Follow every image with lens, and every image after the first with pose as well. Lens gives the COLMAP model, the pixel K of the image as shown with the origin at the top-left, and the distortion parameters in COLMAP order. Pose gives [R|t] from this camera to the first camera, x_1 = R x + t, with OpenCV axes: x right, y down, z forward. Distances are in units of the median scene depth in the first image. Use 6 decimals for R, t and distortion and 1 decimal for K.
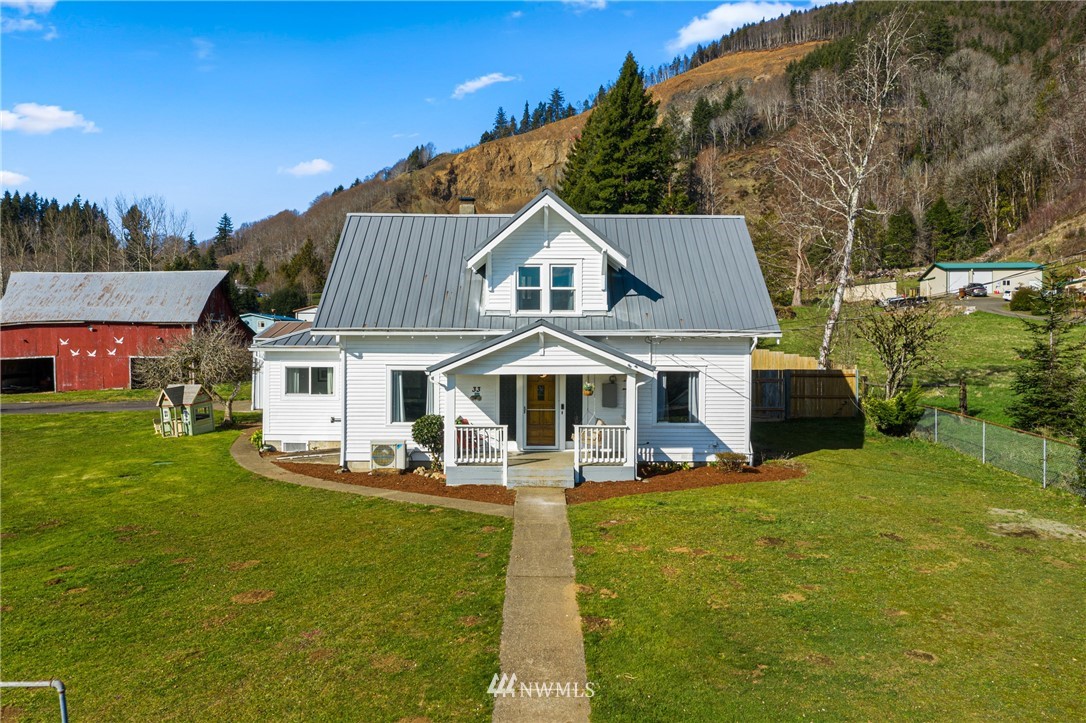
lens RADIAL K [[914.3, 0, 543.6], [0, 914.3, 360.3], [0, 0, 1]] dist [-0.009351, 0.000640]
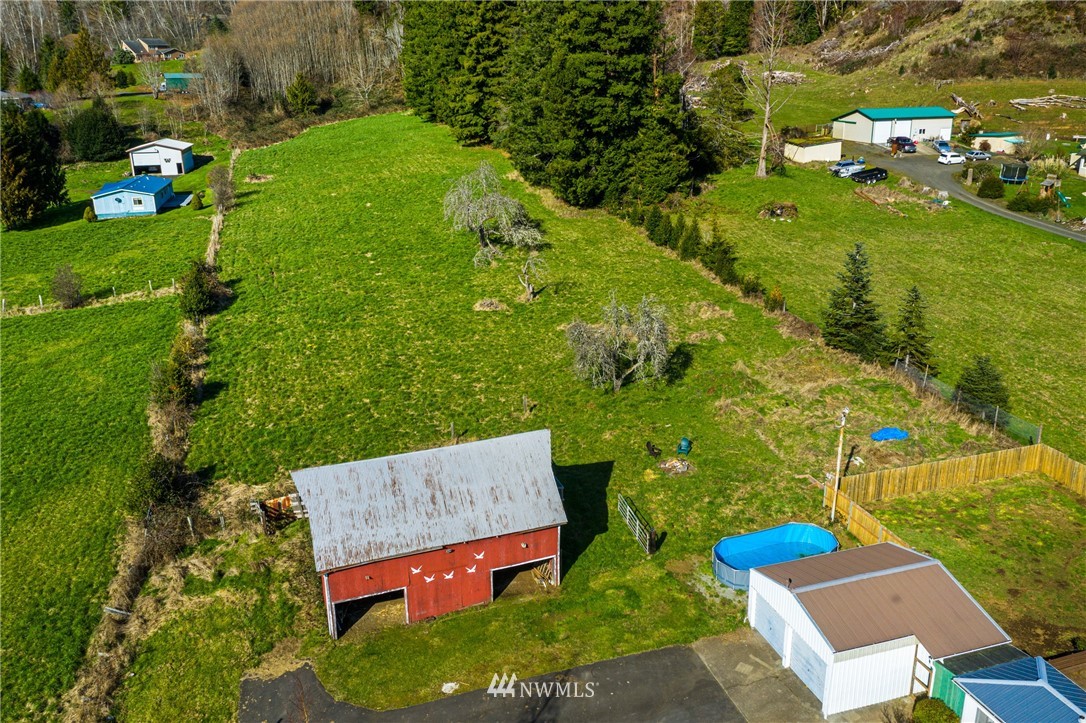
lens RADIAL K [[914.3, 0, 542.4], [0, 914.3, 361.4], [0, 0, 1]] dist [-0.009351, 0.000640]
pose [[0.955312, -0.108094, 0.275127, -0.261864], [0.019672, 0.951926, 0.305696, -0.188115], [-0.294945, -0.286623, 0.911512, 0.114013]]
